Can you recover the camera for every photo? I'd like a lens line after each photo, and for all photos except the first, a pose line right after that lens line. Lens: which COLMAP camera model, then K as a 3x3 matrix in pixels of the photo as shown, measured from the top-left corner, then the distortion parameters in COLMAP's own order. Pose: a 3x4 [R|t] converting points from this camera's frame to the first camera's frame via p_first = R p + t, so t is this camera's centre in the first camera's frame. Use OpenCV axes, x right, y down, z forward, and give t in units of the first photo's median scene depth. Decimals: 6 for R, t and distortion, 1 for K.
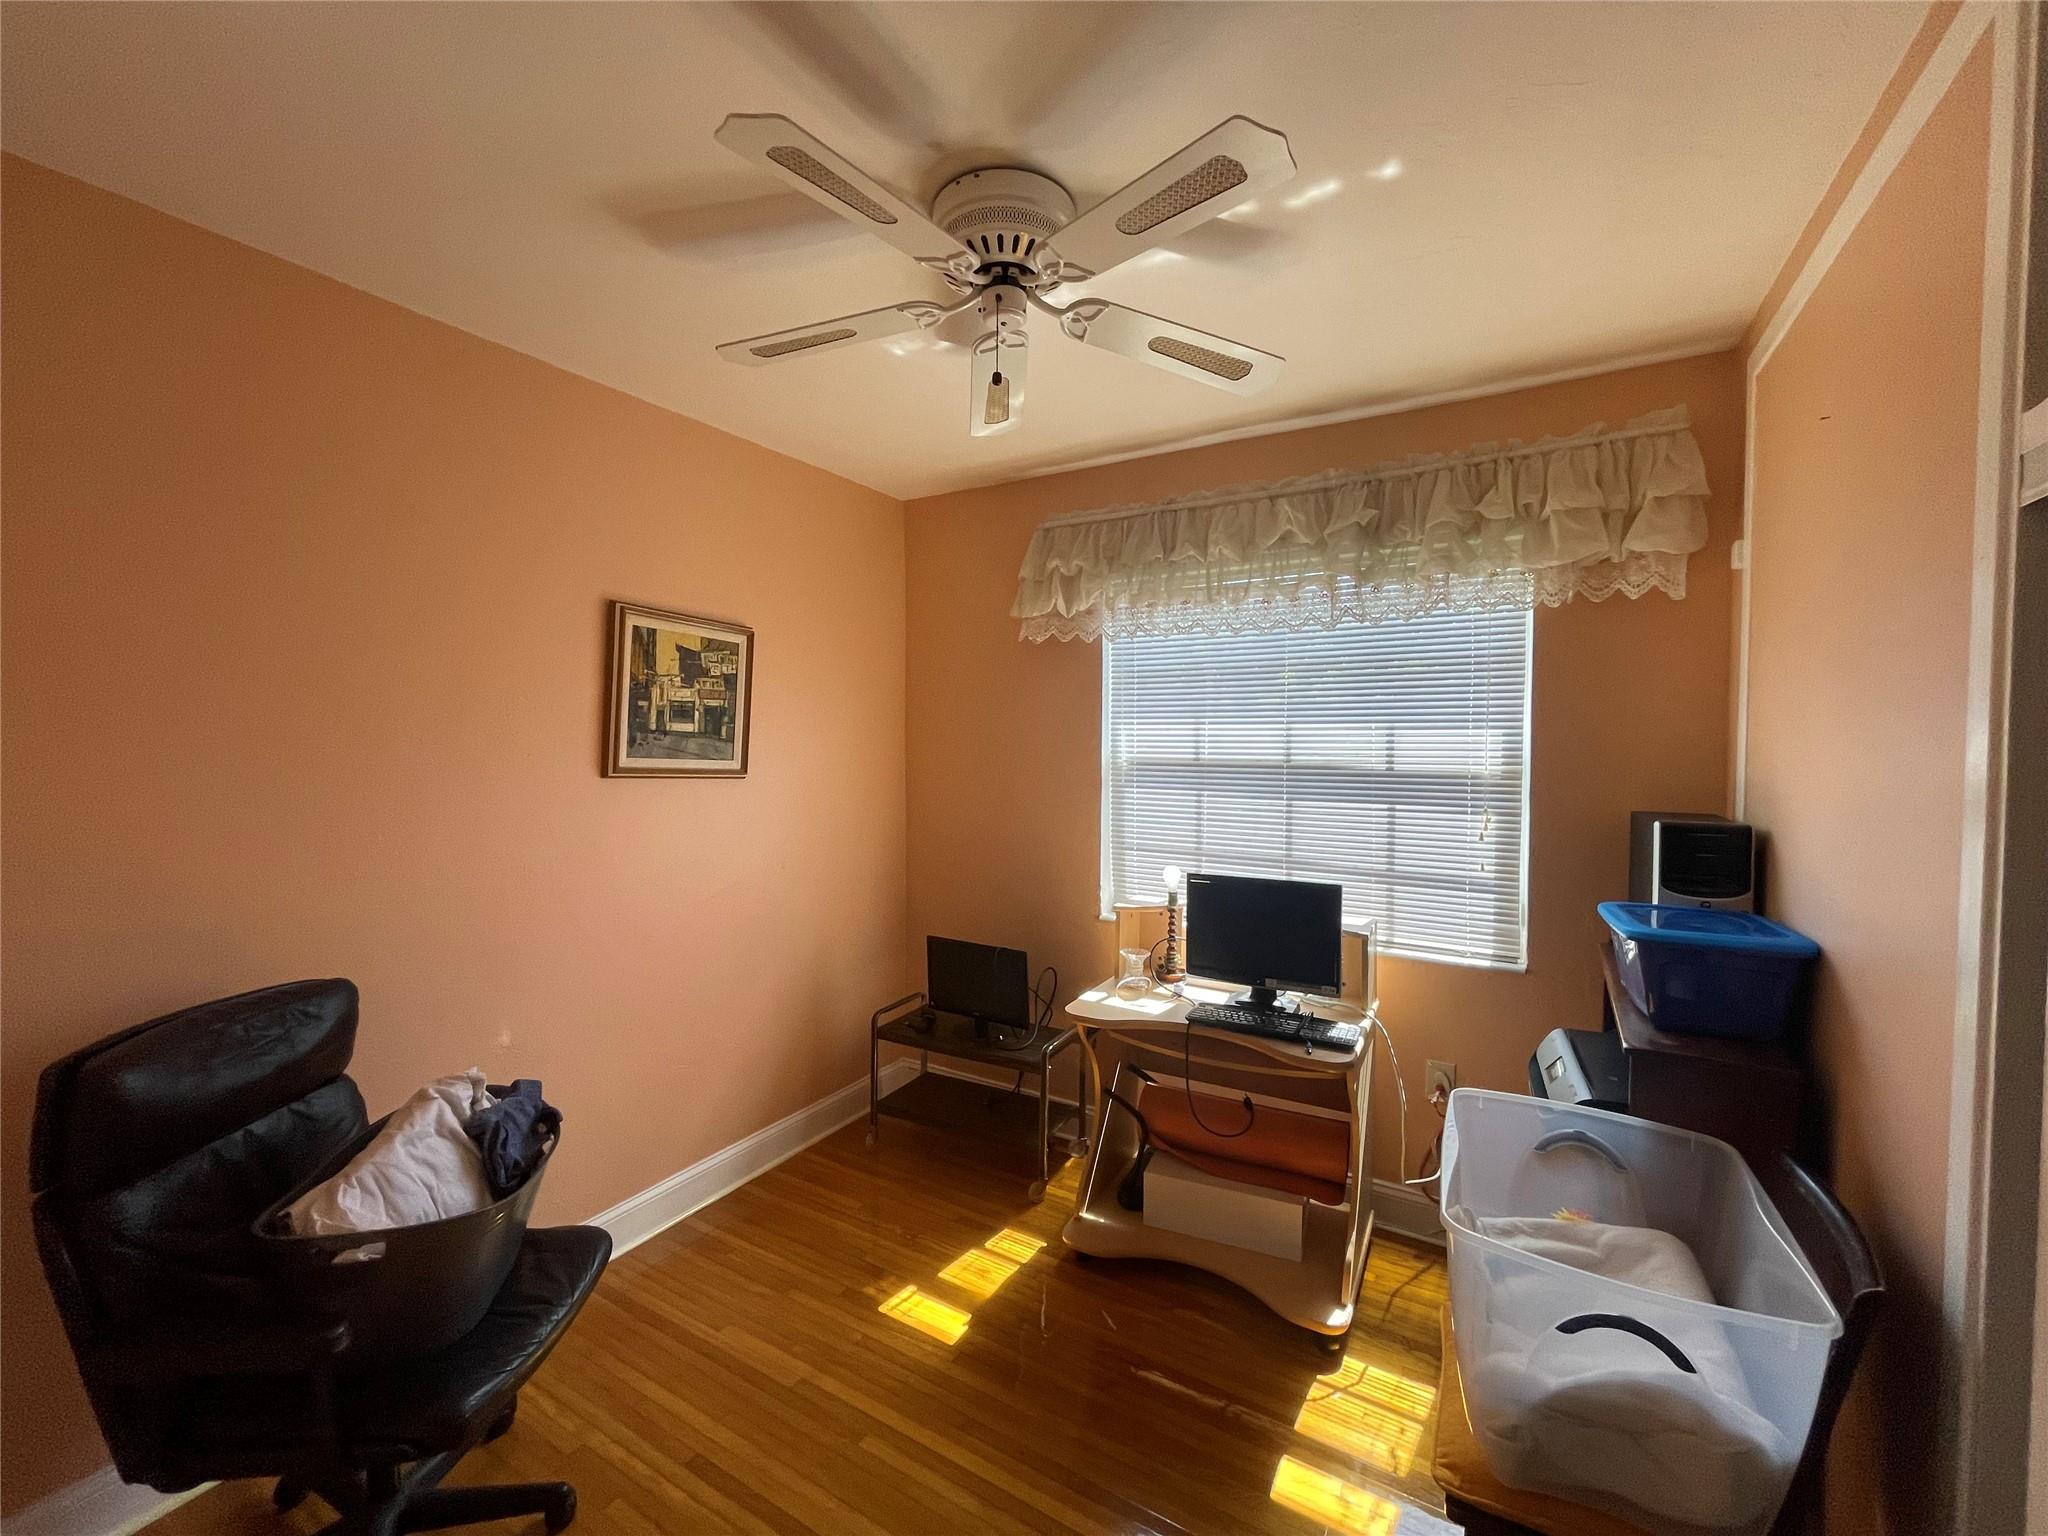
lens RADIAL K [[832.2, 0, 1019.4], [0, 832.2, 767.4], [0, 0, 1]] dist [-0.001887, 0.000383]
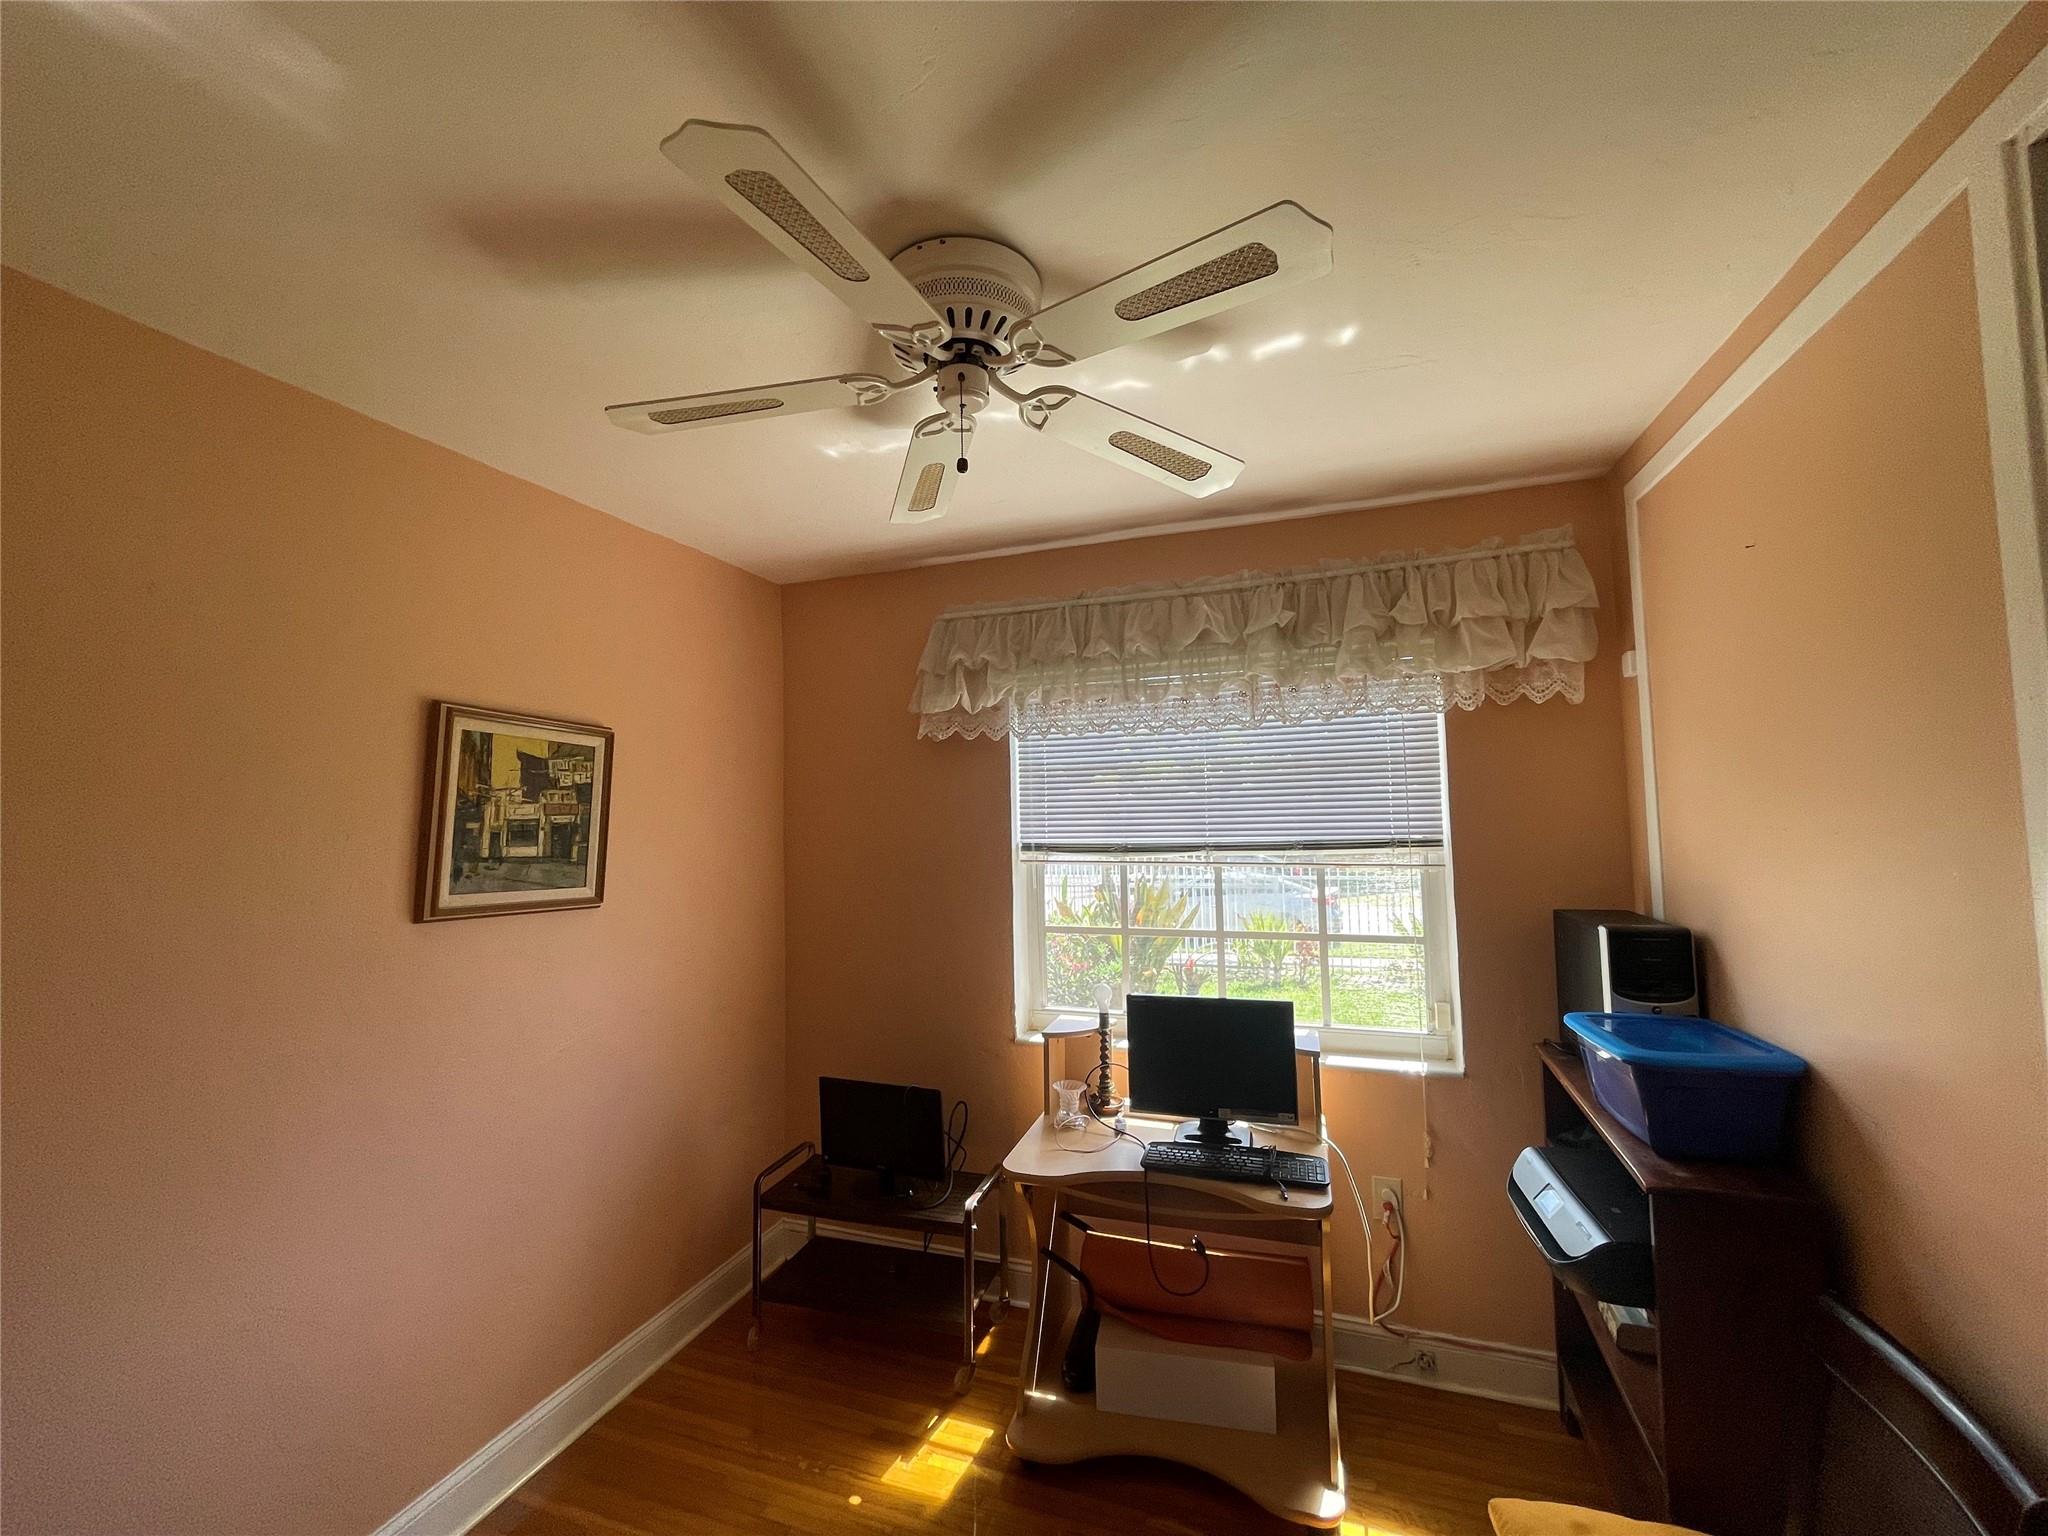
lens RADIAL K [[832.2, 0, 1020.5], [0, 832.2, 765.3], [0, 0, 1]] dist [-0.001887, 0.000383]
pose [[0.980236, -0.013379, 0.197380, -0.093826], [0.031186, 0.995686, -0.087387, -0.049978], [-0.195359, 0.091816, 0.976424, 0.108542]]
